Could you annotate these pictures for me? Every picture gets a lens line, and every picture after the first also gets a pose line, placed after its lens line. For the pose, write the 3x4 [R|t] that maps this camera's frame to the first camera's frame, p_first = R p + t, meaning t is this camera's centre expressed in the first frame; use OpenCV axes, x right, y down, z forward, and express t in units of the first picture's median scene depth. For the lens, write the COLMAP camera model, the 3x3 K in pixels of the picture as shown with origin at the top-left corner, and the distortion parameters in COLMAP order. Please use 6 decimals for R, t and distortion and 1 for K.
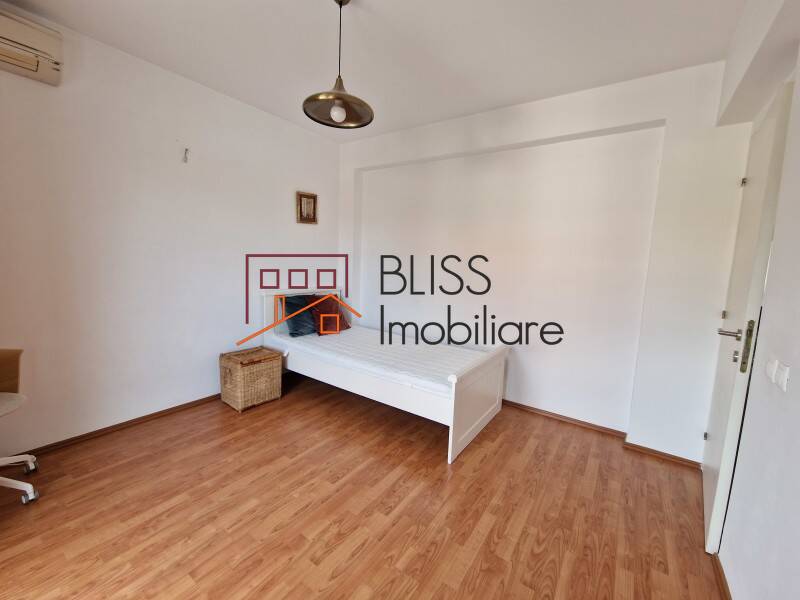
lens RADIAL K [[328.1, 0, 399.7], [0, 328.1, 298.9], [0, 0, 1]] dist [-0.004551, -0.000752]
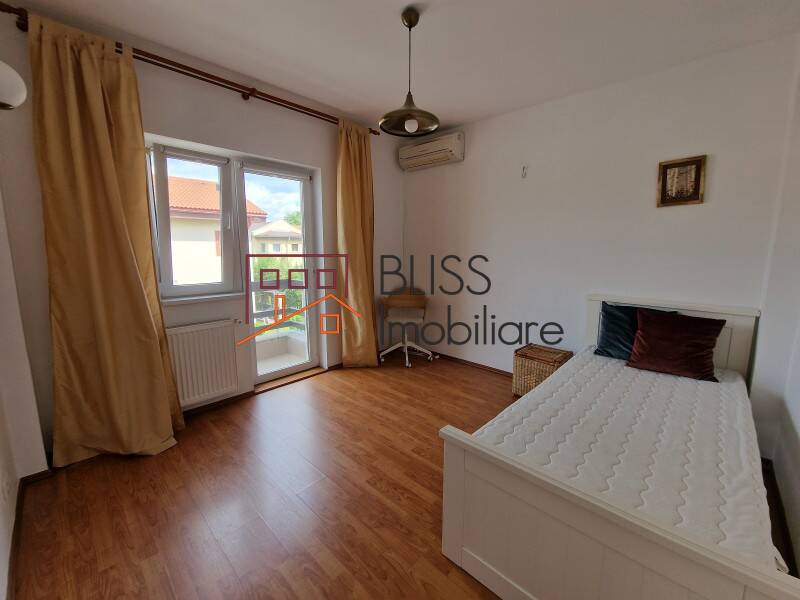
lens RADIAL K [[328.1, 0, 420.8], [0, 328.1, 304.1], [0, 0, 1]] dist [-0.004551, -0.000752]
pose [[-0.113432, 0.132172, -0.984715, 0.859528], [-0.125719, 0.981236, 0.146187, -0.116562], [0.985560, 0.140380, -0.094687, 1.061689]]
